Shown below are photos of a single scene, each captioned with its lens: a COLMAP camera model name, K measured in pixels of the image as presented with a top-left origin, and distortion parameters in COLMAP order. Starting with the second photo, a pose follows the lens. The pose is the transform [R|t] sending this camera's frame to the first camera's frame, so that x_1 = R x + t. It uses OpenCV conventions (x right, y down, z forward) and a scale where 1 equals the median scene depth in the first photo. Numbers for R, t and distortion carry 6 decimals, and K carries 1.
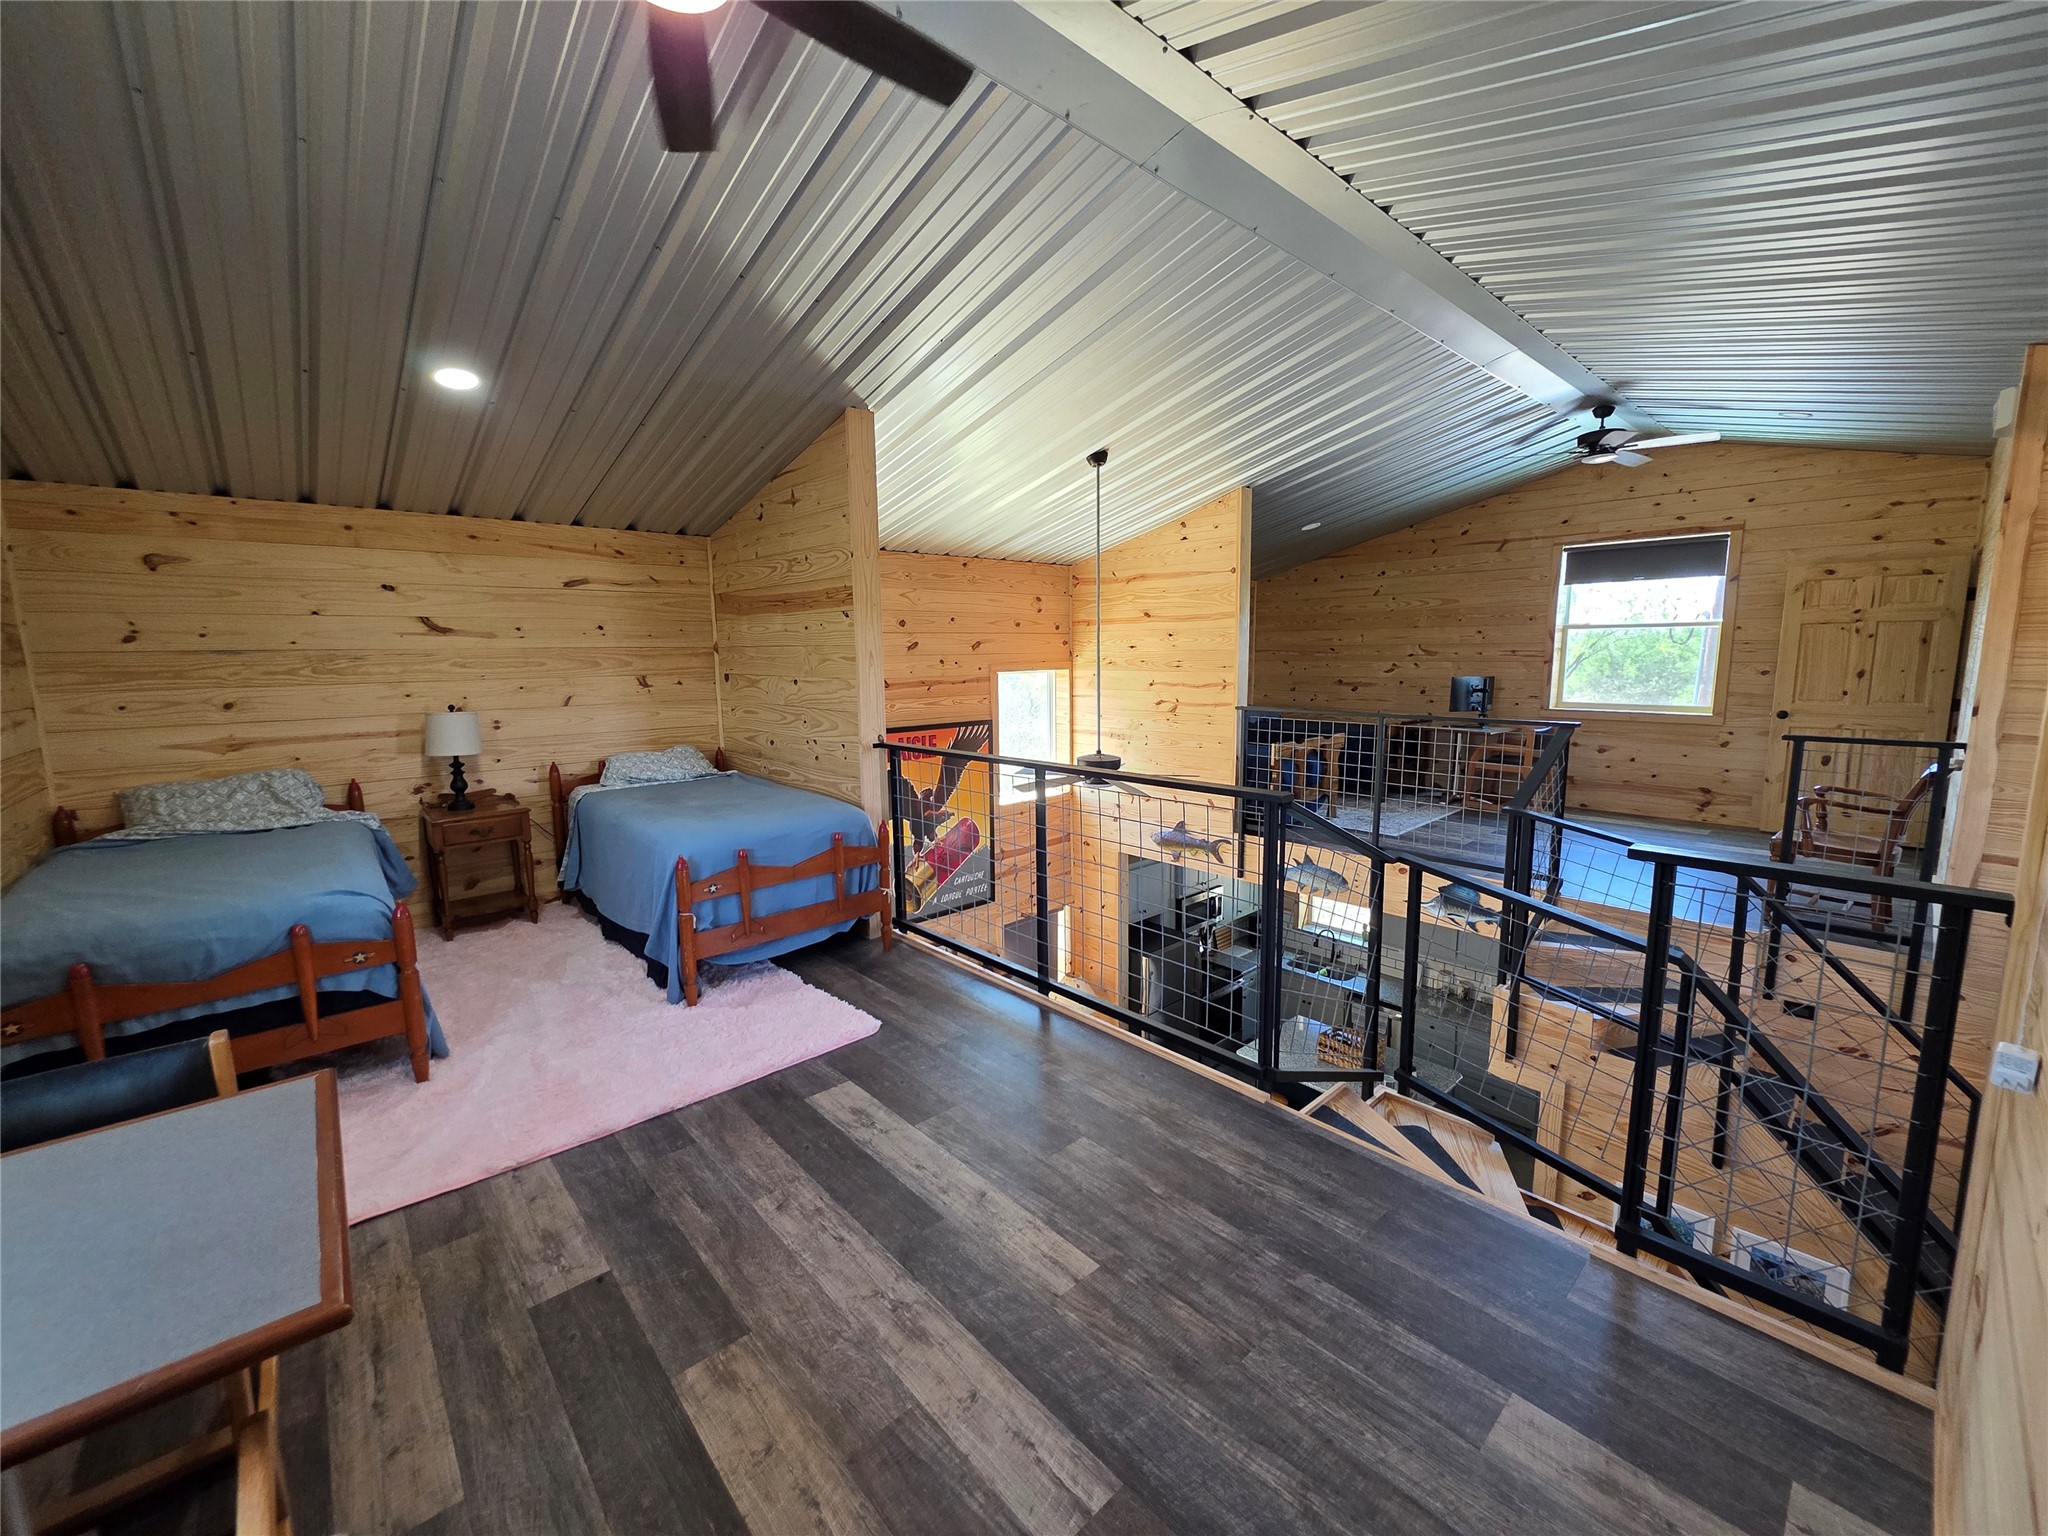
lens RADIAL K [[816.4, 0, 1023.8], [0, 816.4, 764.0], [0, 0, 1]] dist [-0.001755, -0.000434]
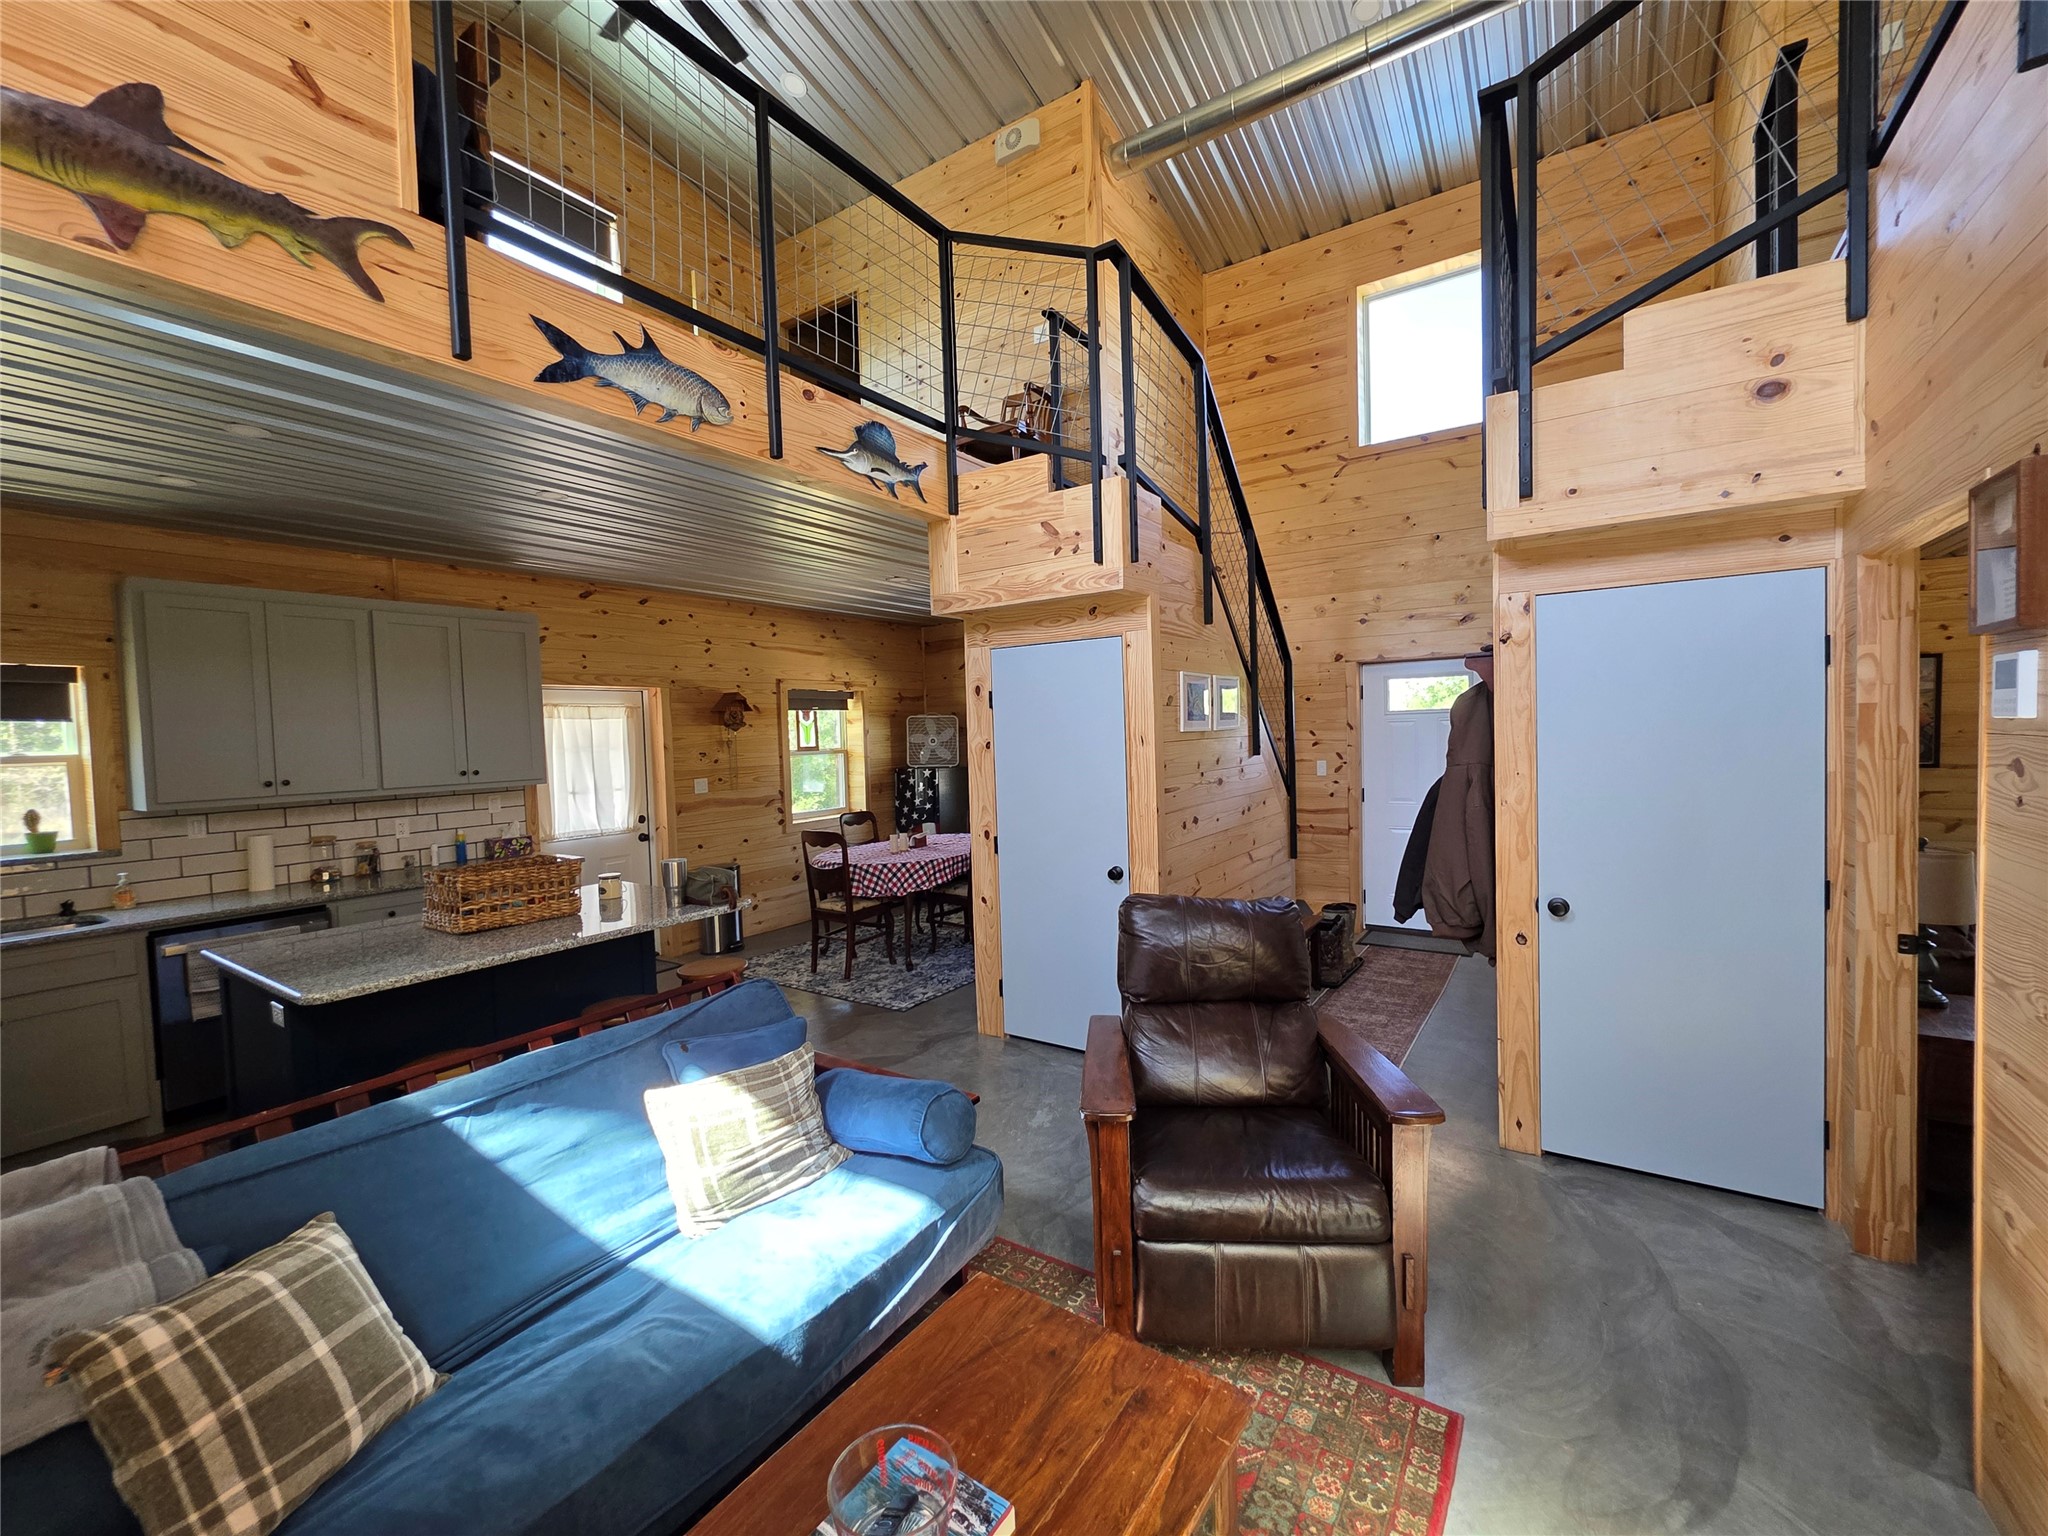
lens RADIAL K [[832.4, 0, 1026.7], [0, 832.4, 763.6], [0, 0, 1]] dist [-0.001873, -0.000024]
pose [[-0.242273, -0.015975, 0.970077, -0.125882], [0.169820, 0.983731, 0.058612, 0.308022], [-0.955230, 0.178938, -0.235618, 0.835633]]
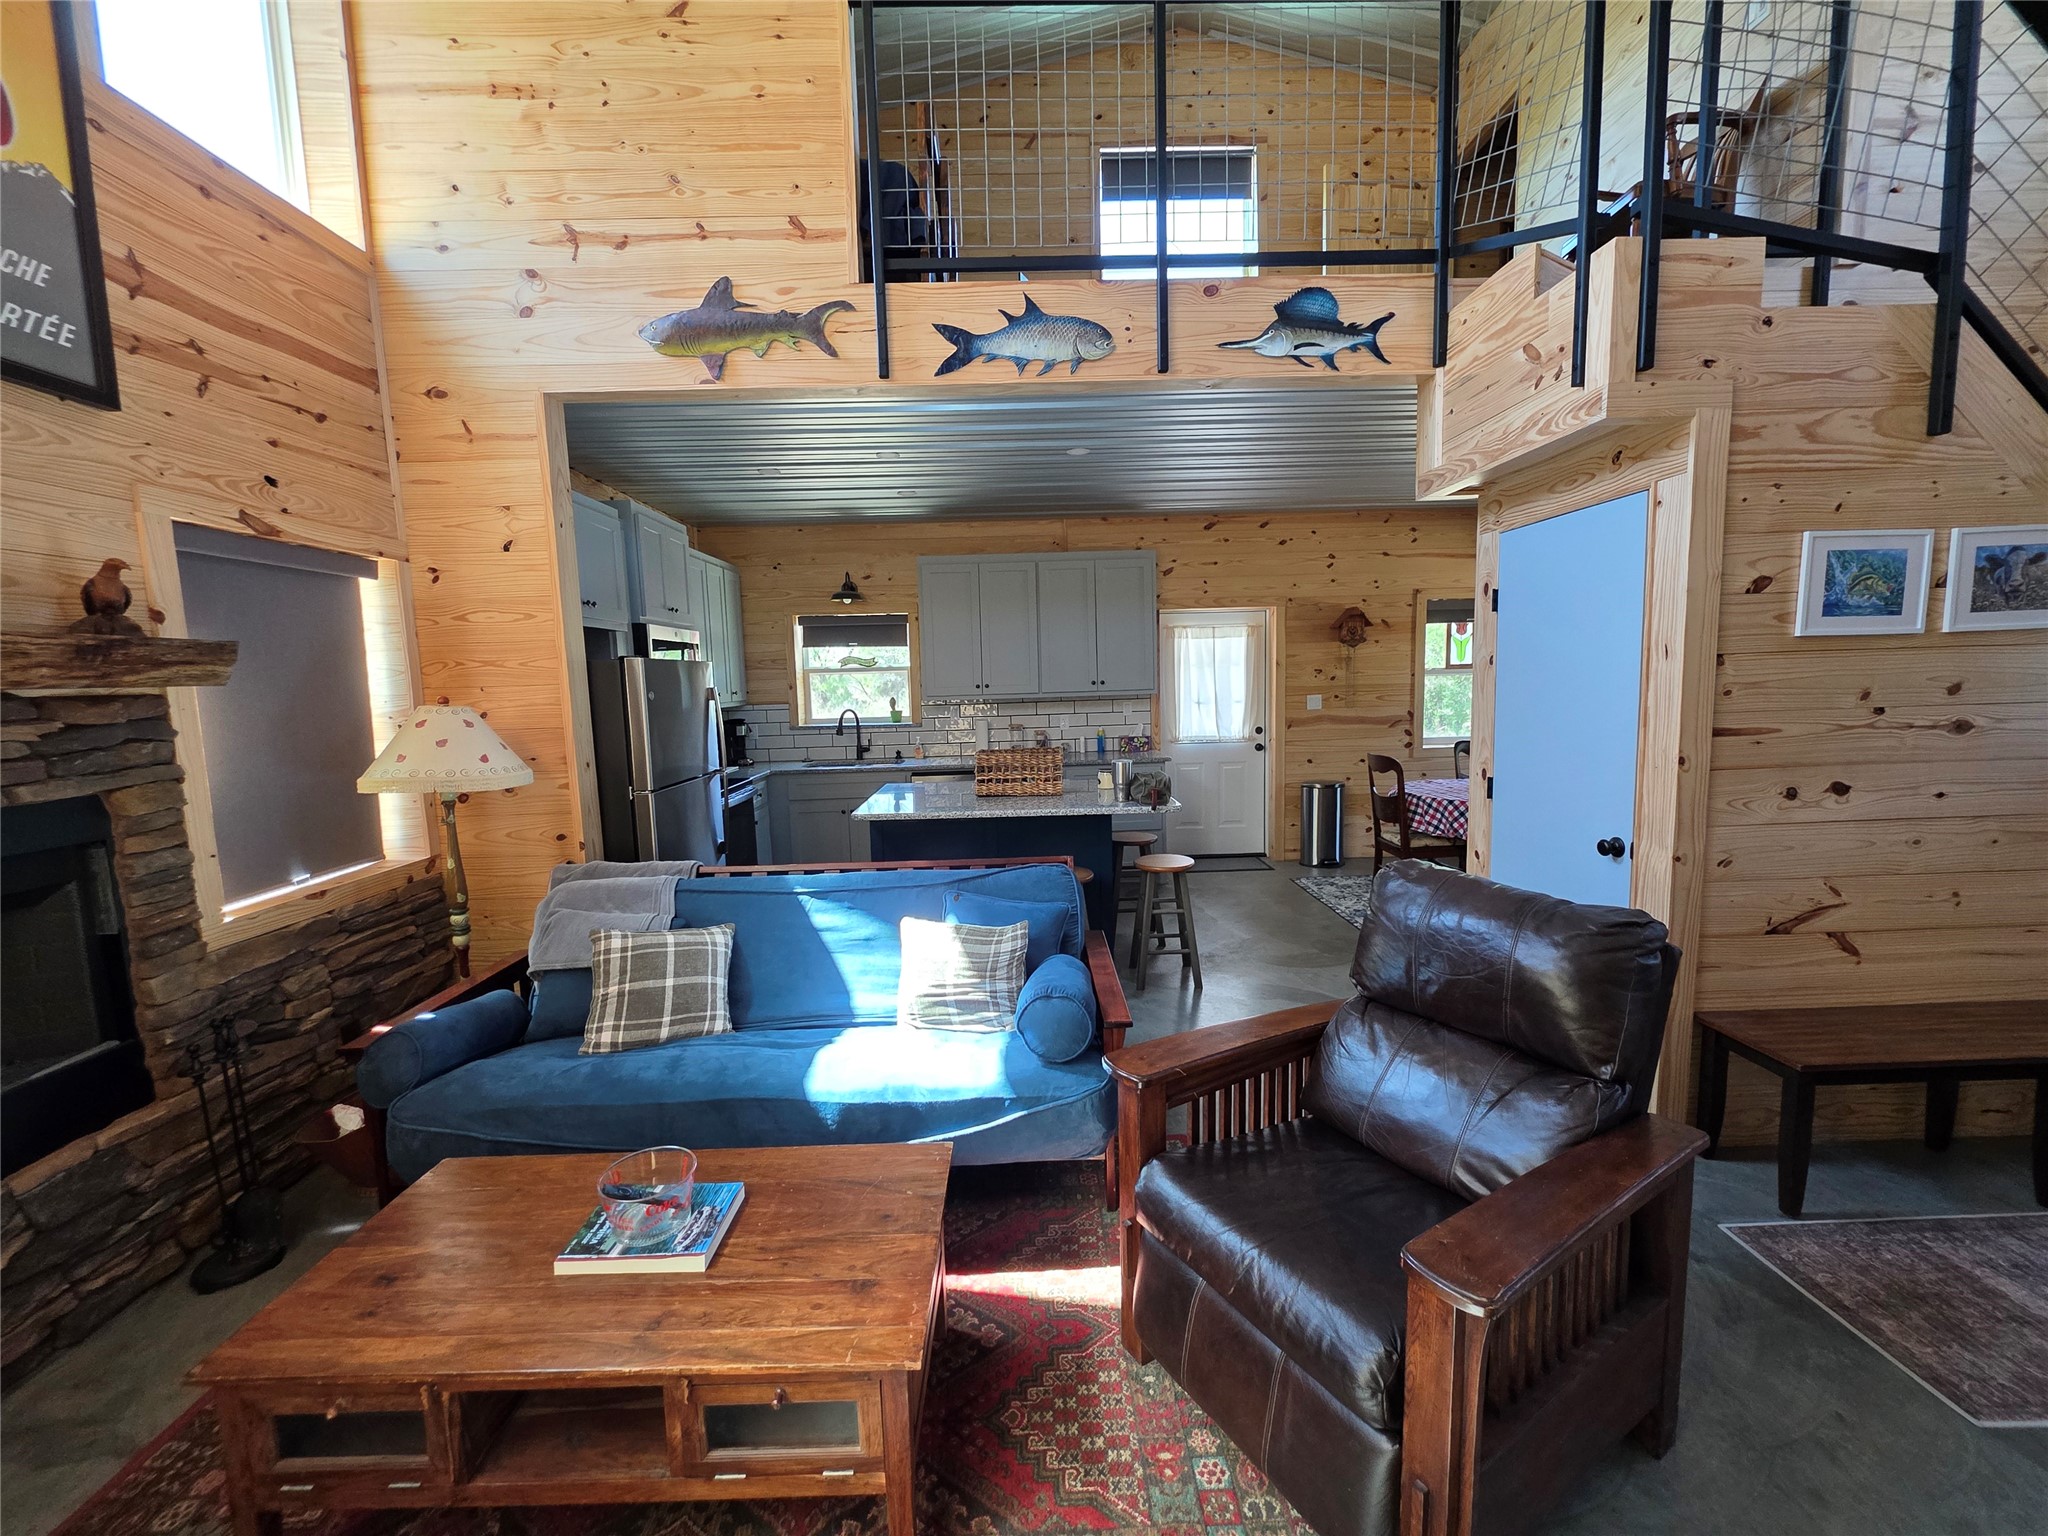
lens RADIAL K [[816.4, 0, 1023.8], [0, 816.4, 764.0], [0, 0, 1]] dist [-0.001755, -0.000434]
pose [[0.656326, -0.084593, 0.749720, -0.054711], [0.124492, 0.992216, 0.002971, 0.351095], [-0.744136, 0.091385, 0.661748, 0.607095]]
